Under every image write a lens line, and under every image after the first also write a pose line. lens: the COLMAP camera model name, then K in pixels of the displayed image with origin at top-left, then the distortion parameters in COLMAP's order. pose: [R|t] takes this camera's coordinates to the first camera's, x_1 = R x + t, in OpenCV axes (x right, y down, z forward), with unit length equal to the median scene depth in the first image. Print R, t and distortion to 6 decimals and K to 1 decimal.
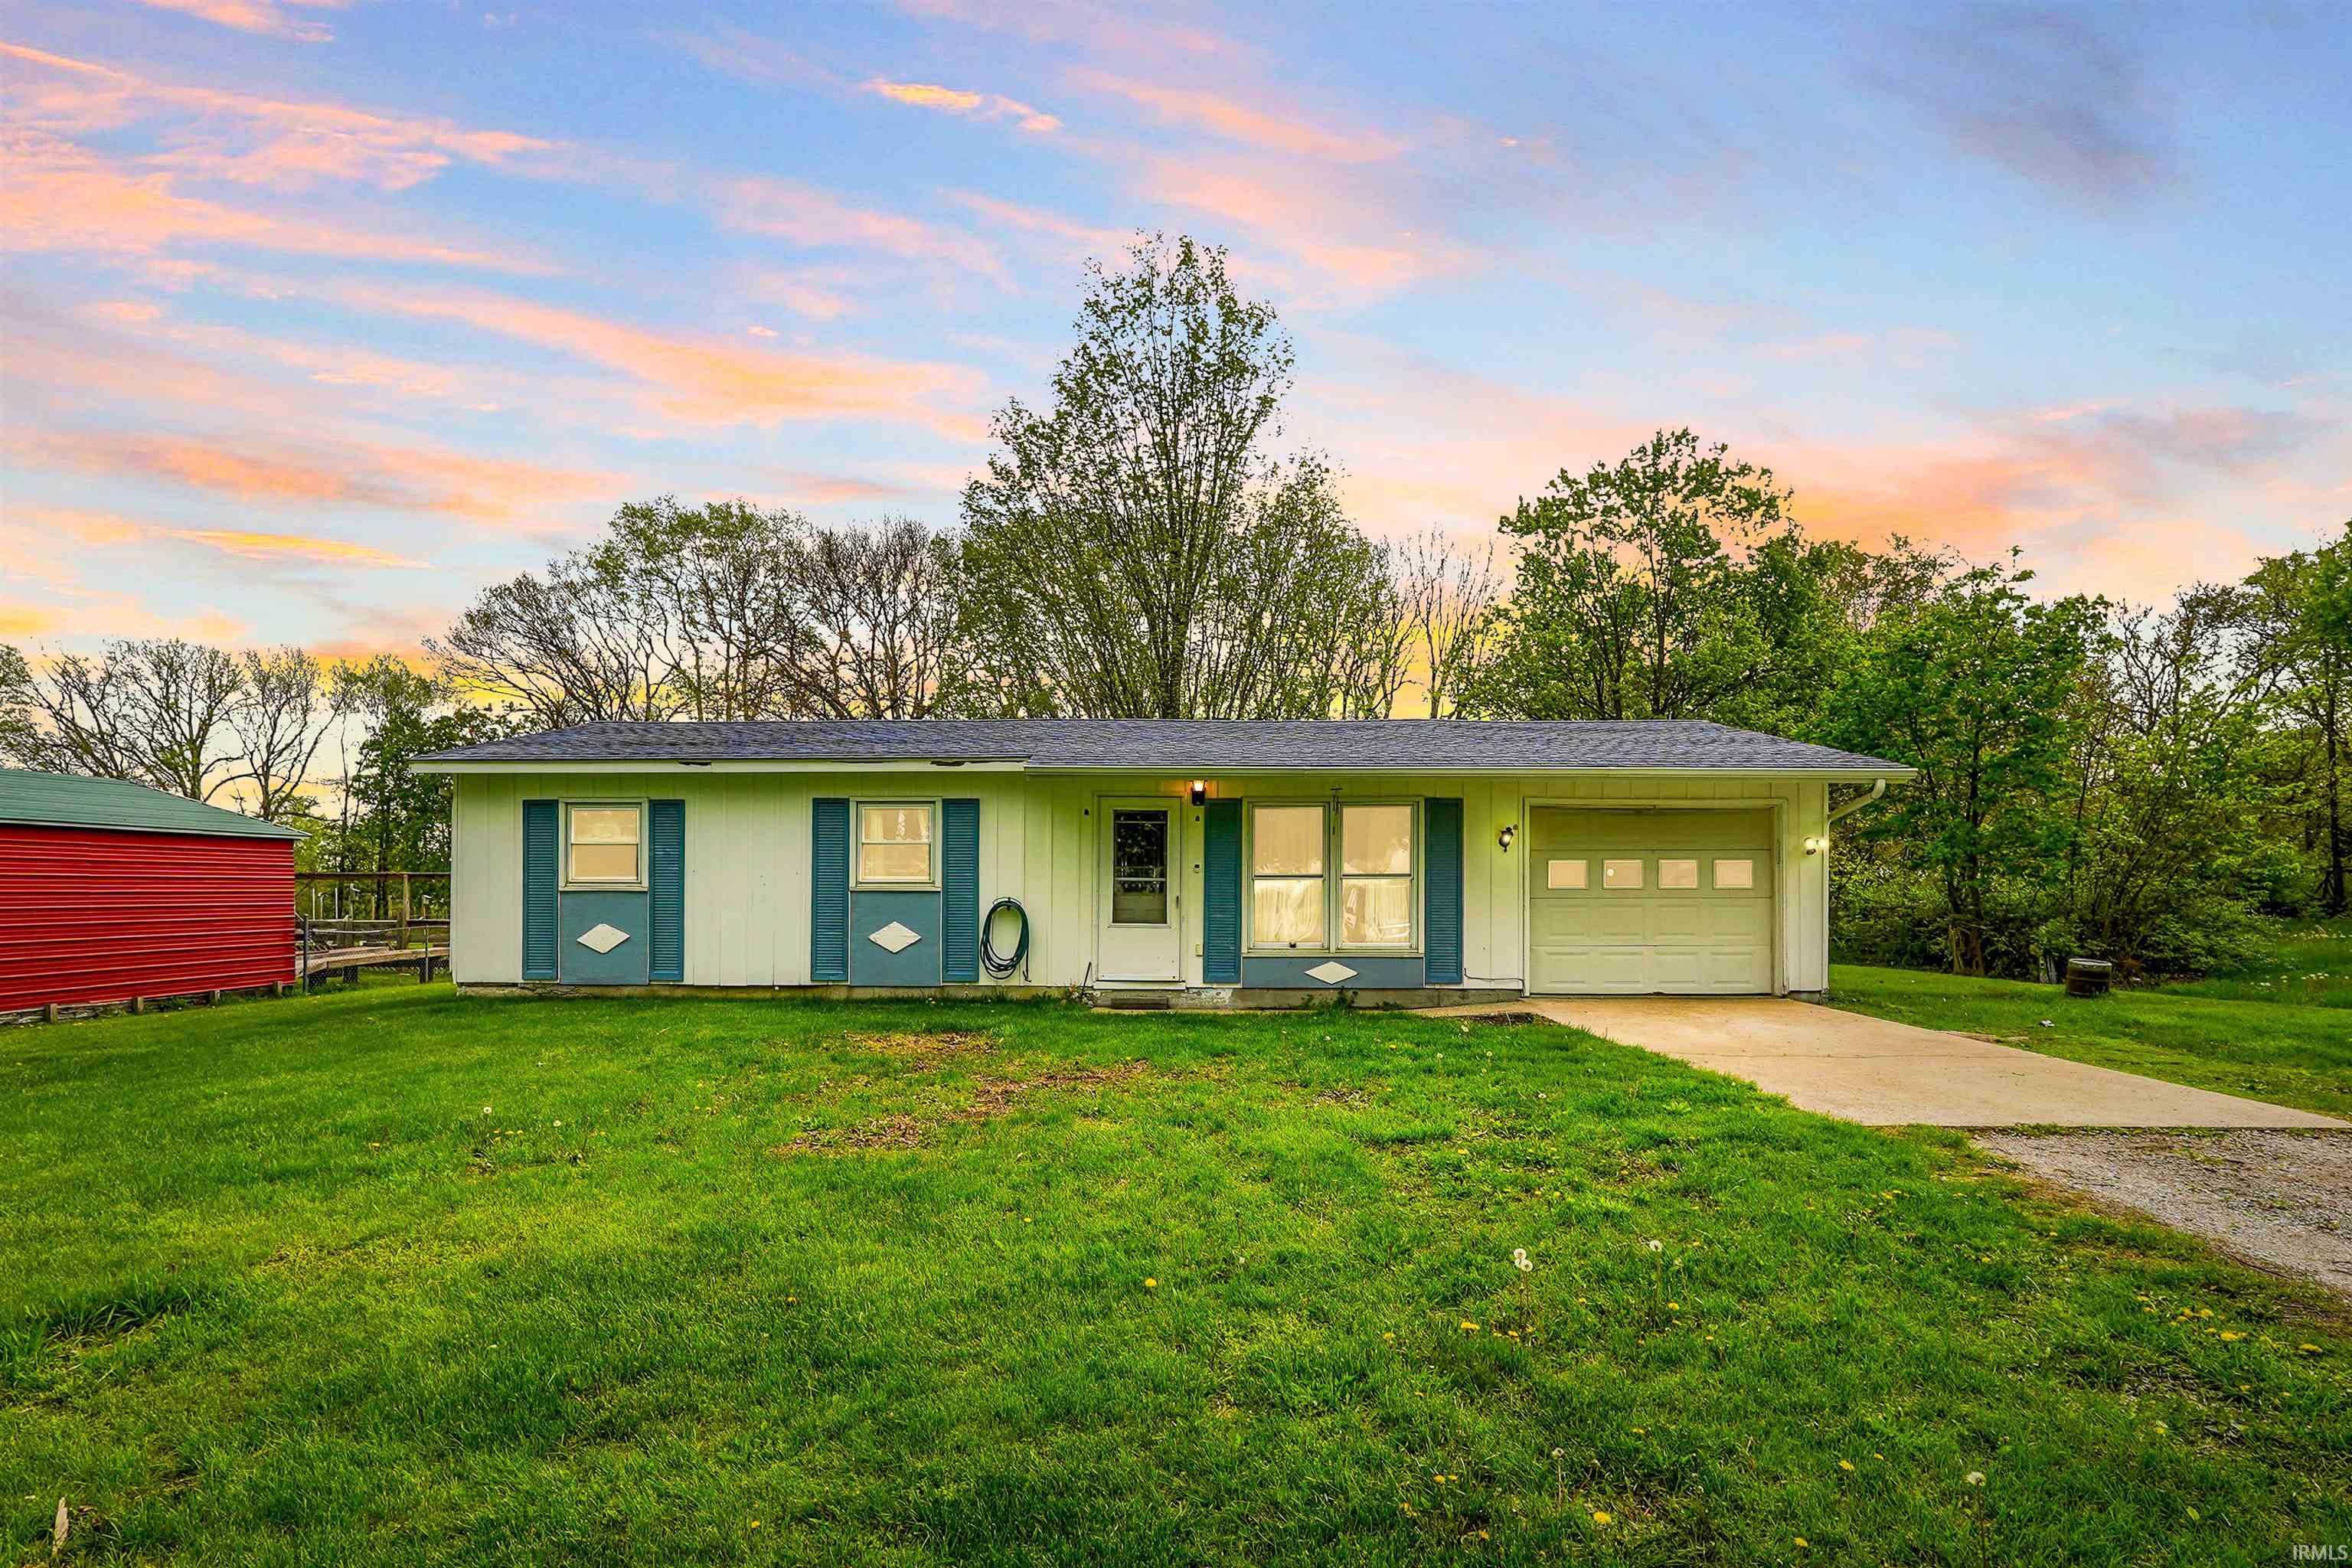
lens RADIAL K [[1104.0, 0, 1271.3], [0, 1104.0, 881.8], [0, 0, 1]] dist [-0.005543, -0.000617]
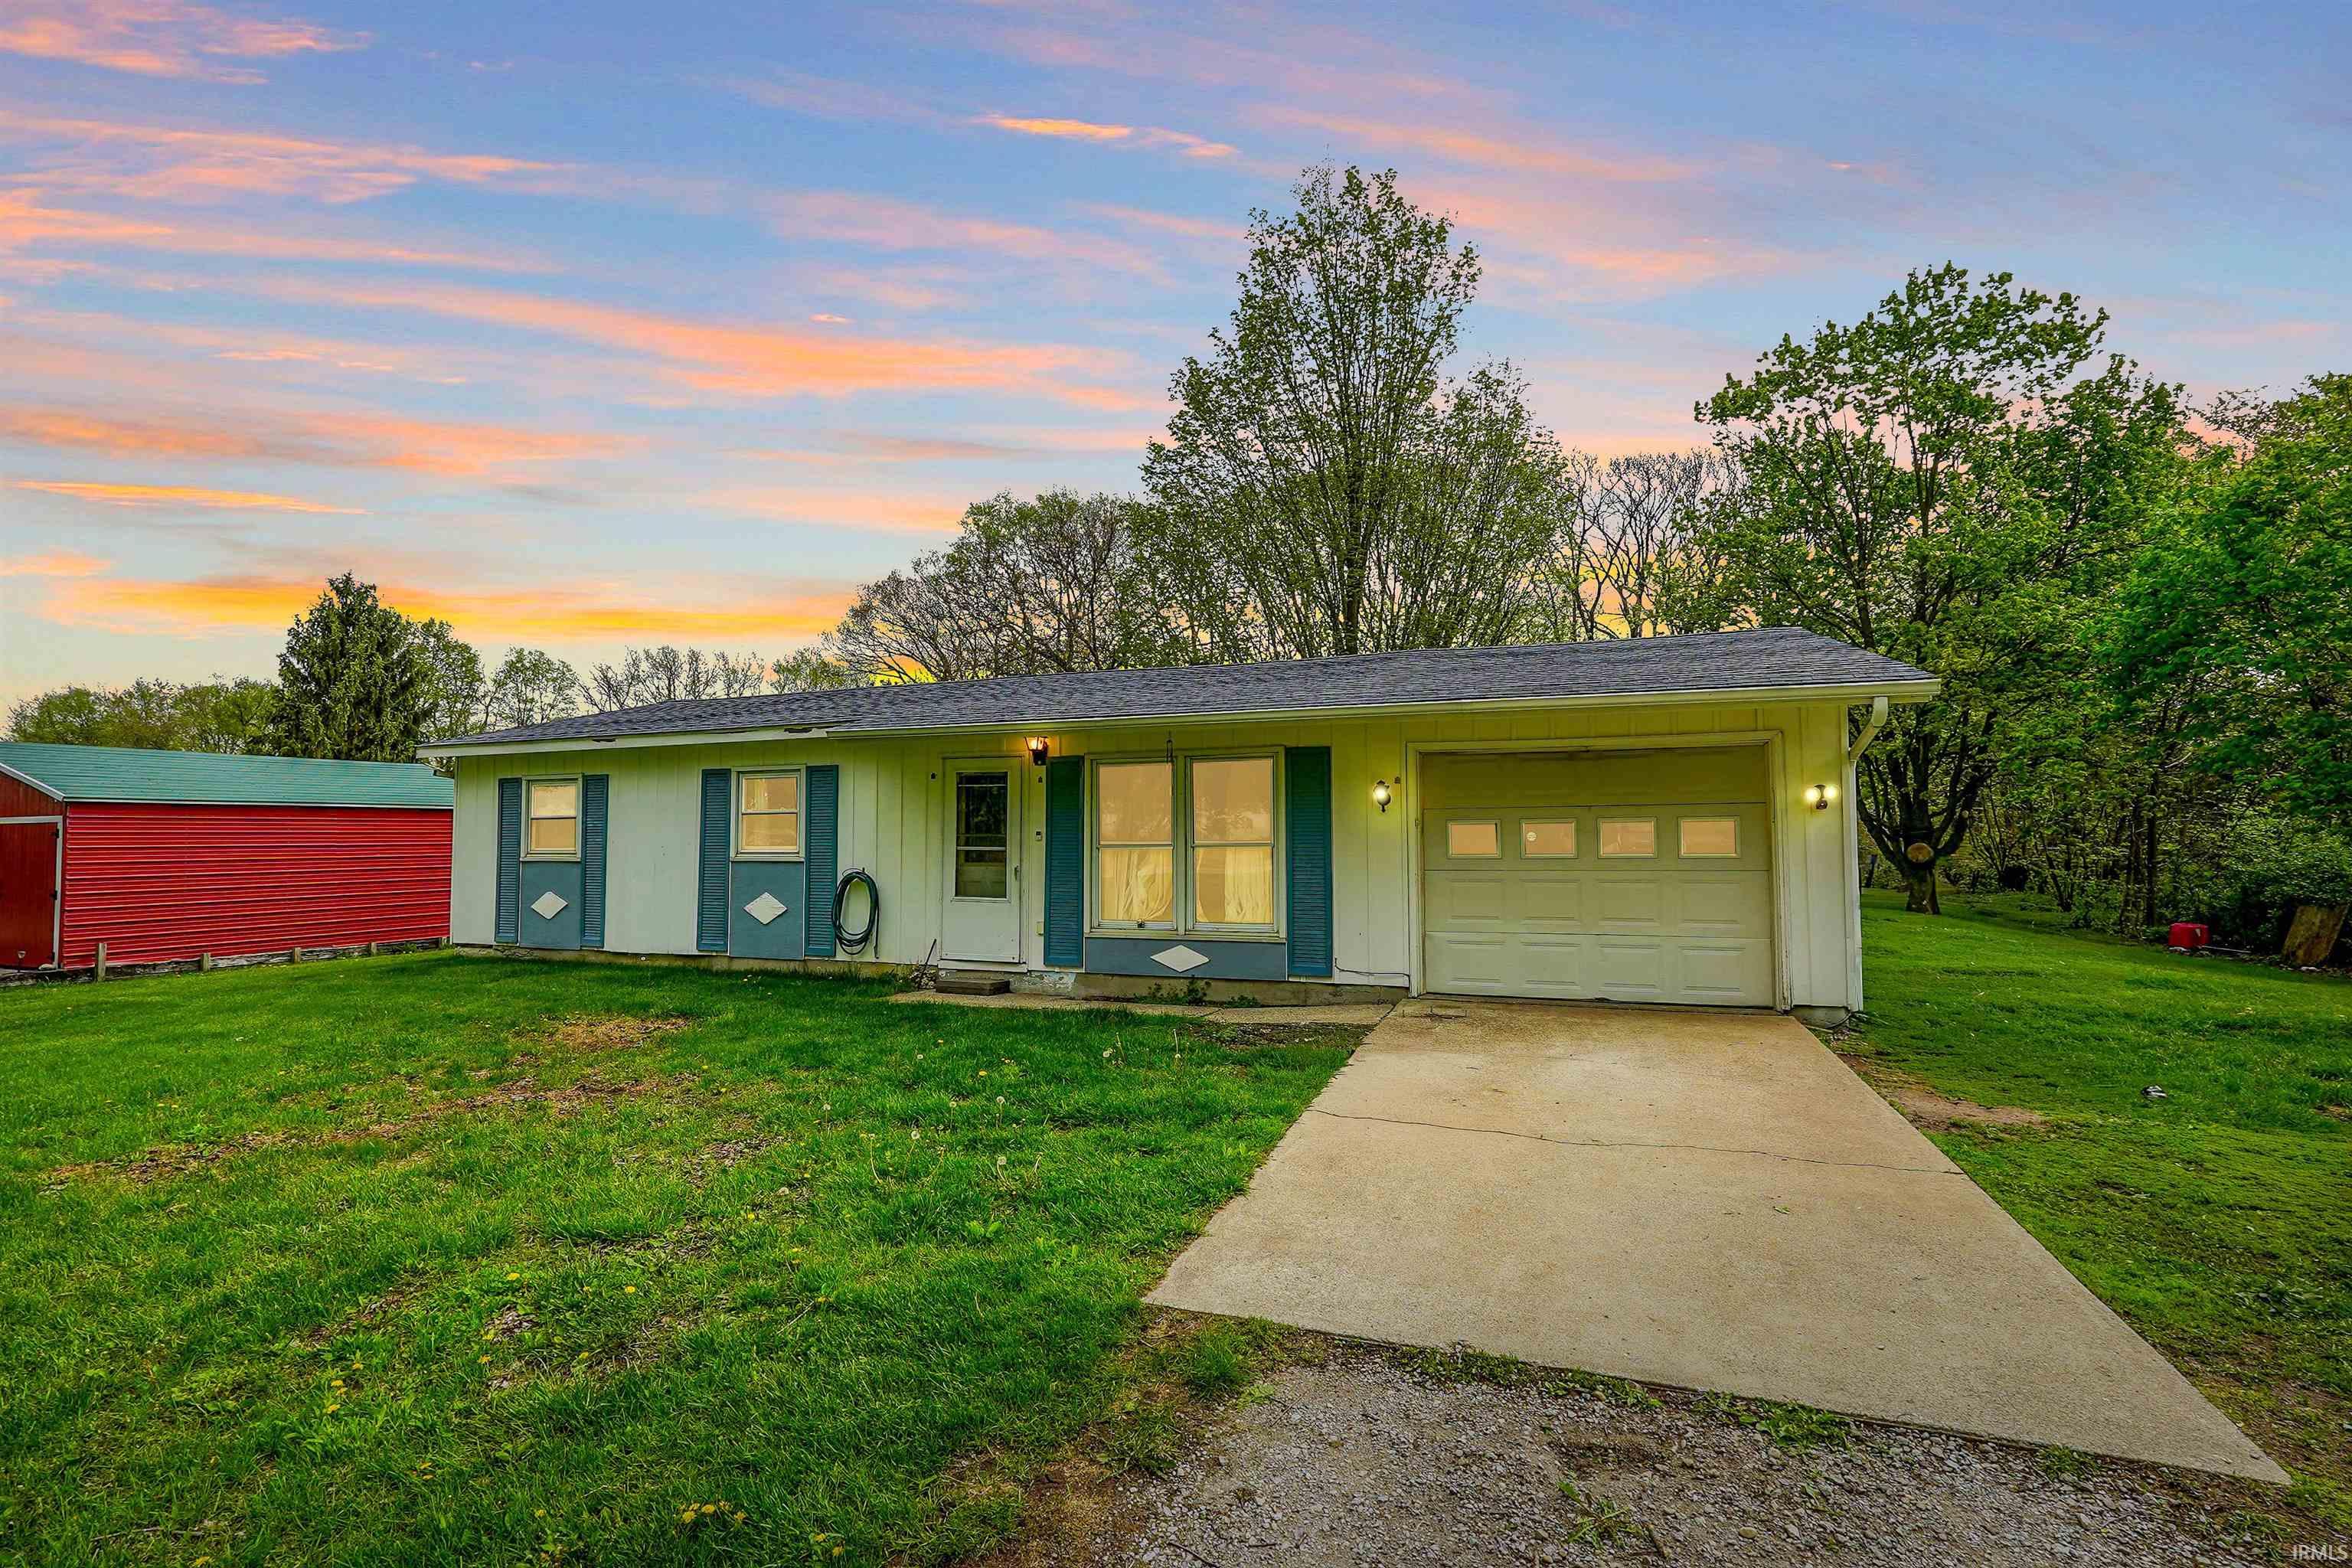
lens RADIAL K [[1104.0, 0, 1174.9], [0, 1104.0, 788.5], [0, 0, 1]] dist [-0.005543, -0.000617]
pose [[0.938753, -0.022831, -0.343834, 0.340423], [0.010424, 0.999228, -0.037891, -0.015637], [0.344434, 0.031986, 0.938266, 0.201576]]
